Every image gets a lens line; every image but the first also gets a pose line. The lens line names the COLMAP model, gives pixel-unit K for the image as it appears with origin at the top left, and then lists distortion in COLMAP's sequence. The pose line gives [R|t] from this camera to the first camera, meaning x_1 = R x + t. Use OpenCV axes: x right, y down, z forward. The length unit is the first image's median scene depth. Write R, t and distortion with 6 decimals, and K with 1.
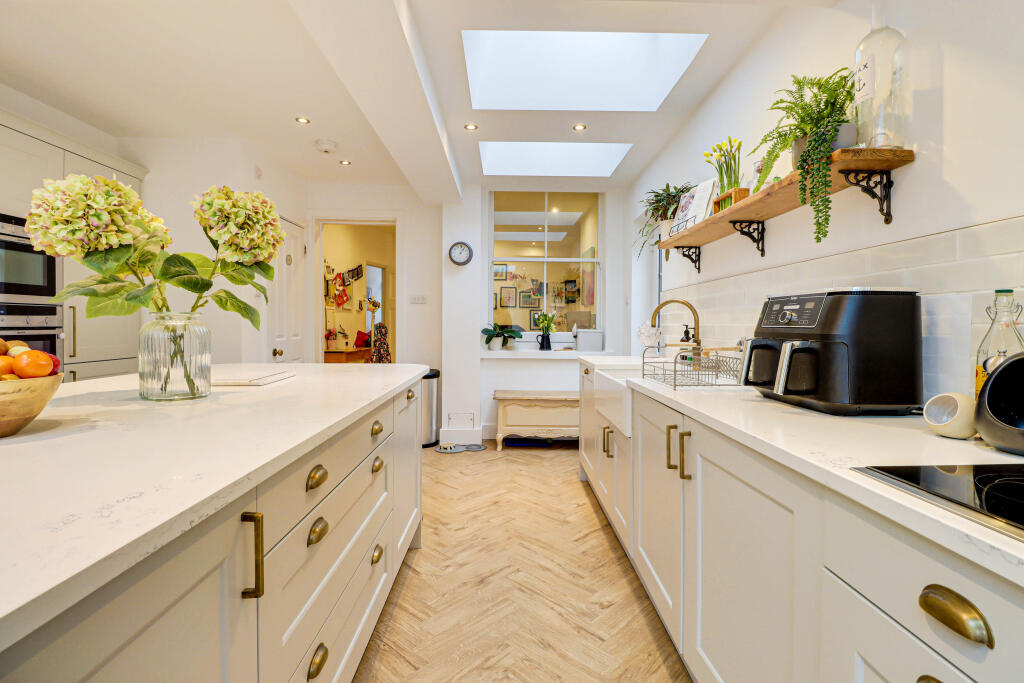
lens RADIAL K [[482.8, 0, 513.3], [0, 482.8, 321.8], [0, 0, 1]] dist [-0.008199, -0.001501]
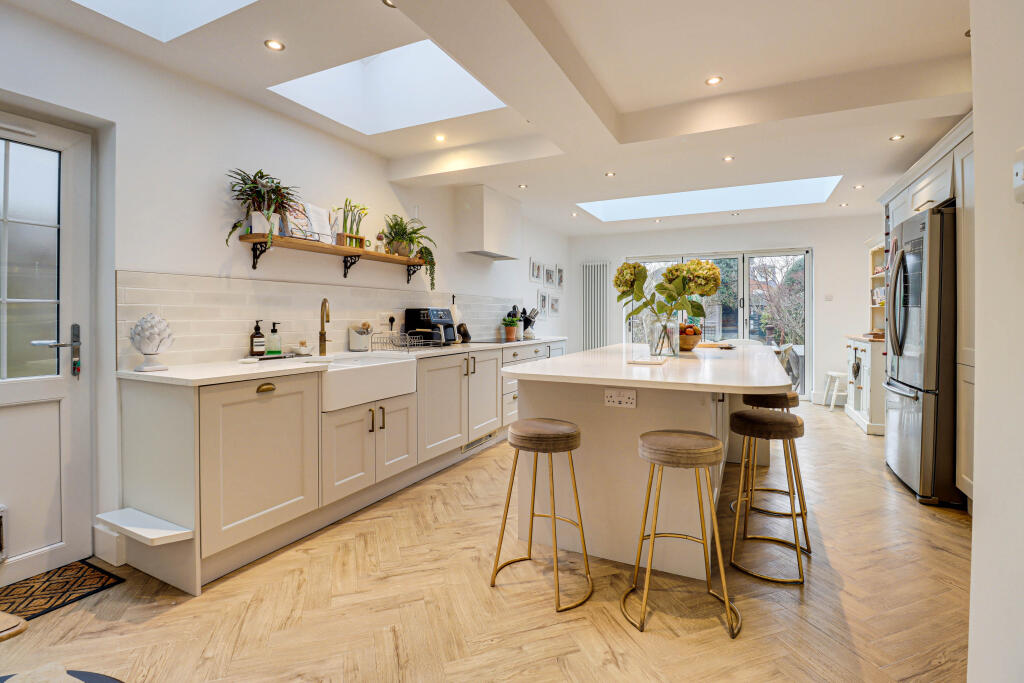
lens RADIAL K [[482.8, 0, 513.3], [0, 482.8, 321.8], [0, 0, 1]] dist [-0.008199, -0.001501]
pose [[-0.886142, -0.008421, 0.463338, -0.664502], [-0.004217, 0.999940, 0.010109, -0.004728], [-0.463395, 0.007004, -0.886124, 1.945311]]
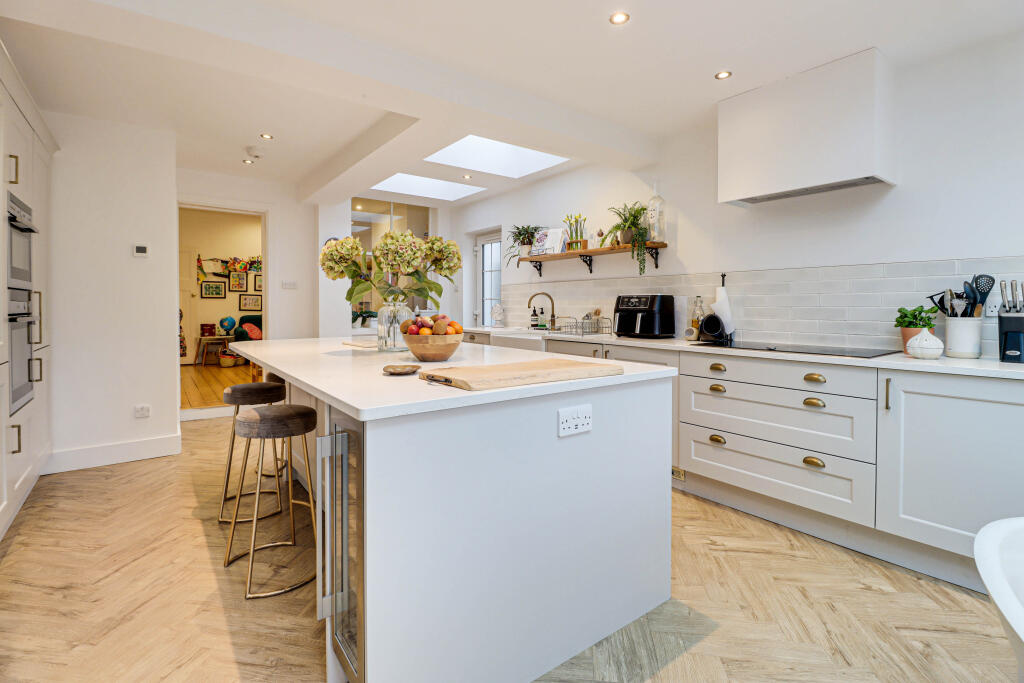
lens RADIAL K [[473.5, 0, 506.0], [0, 473.5, 302.4], [0, 0, 1]] dist [-0.002817, -0.000745]
pose [[0.815054, -0.002225, 0.579381, -0.835535], [0.001829, 0.999998, 0.001267, -0.013033], [-0.579382, 0.000028, 0.815056, -0.382099]]
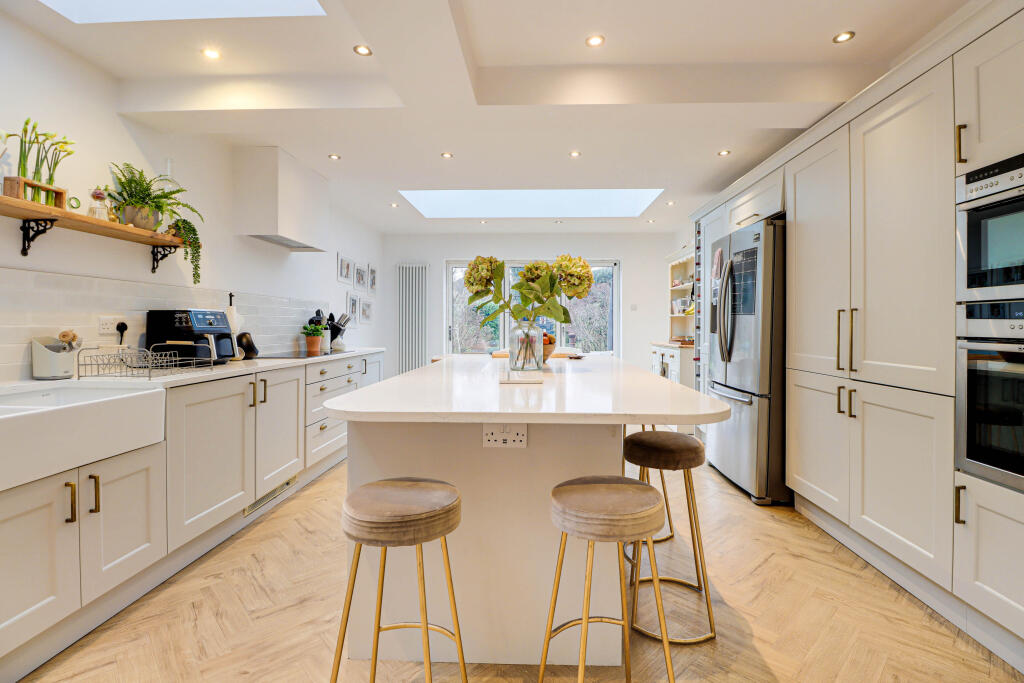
lens RADIAL K [[481.9, 0, 522.0], [0, 481.9, 325.6], [0, 0, 1]] dist [-0.000900, -0.011536]
pose [[-0.998439, -0.005265, 0.055602, -0.477480], [-0.005438, 0.999981, -0.002968, 0.001907], [-0.055585, -0.003266, -0.998449, 1.689281]]
